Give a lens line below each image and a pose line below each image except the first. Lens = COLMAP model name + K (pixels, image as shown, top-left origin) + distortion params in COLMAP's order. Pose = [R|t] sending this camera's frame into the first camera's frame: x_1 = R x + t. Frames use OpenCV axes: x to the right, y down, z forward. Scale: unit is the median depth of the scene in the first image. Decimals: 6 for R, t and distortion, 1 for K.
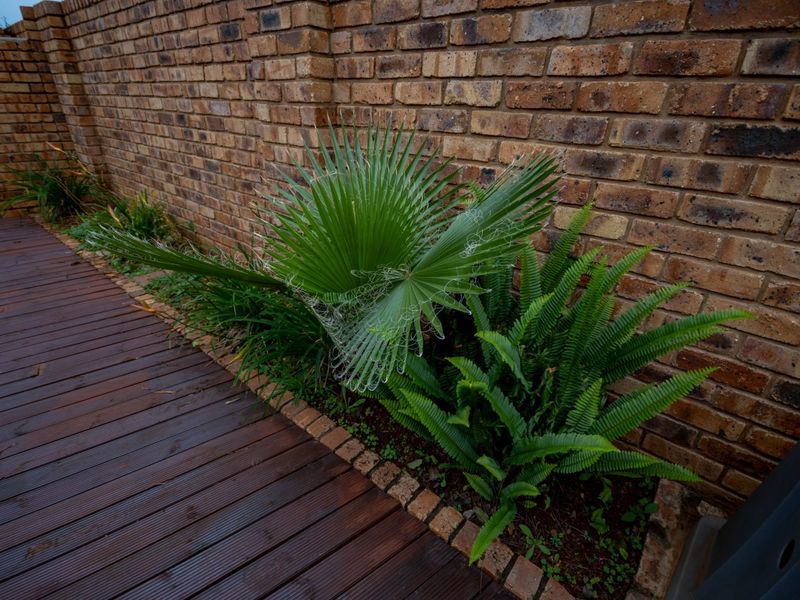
lens RADIAL K [[395.6, 0, 399.1], [0, 395.6, 310.4], [0, 0, 1]] dist [-0.000780, 0.000019]
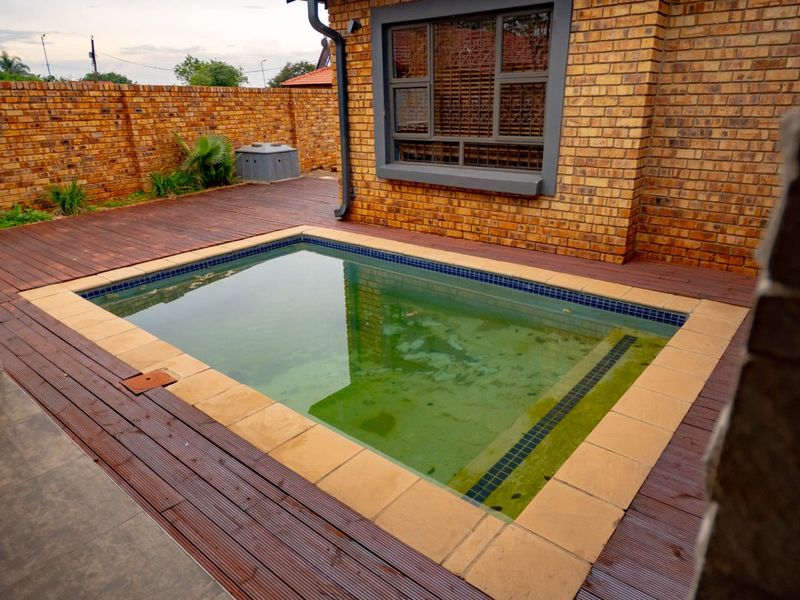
lens RADIAL K [[531.1, 0, 400.0], [0, 531.1, 300.0], [0, 0, 1]] dist [-0.000725, -0.000225]
pose [[-0.232124, -0.355864, 0.905251, -7.070155], [0.464885, 0.776906, 0.424616, -0.323898], [-0.854401, 0.519401, -0.014903, -0.203189]]
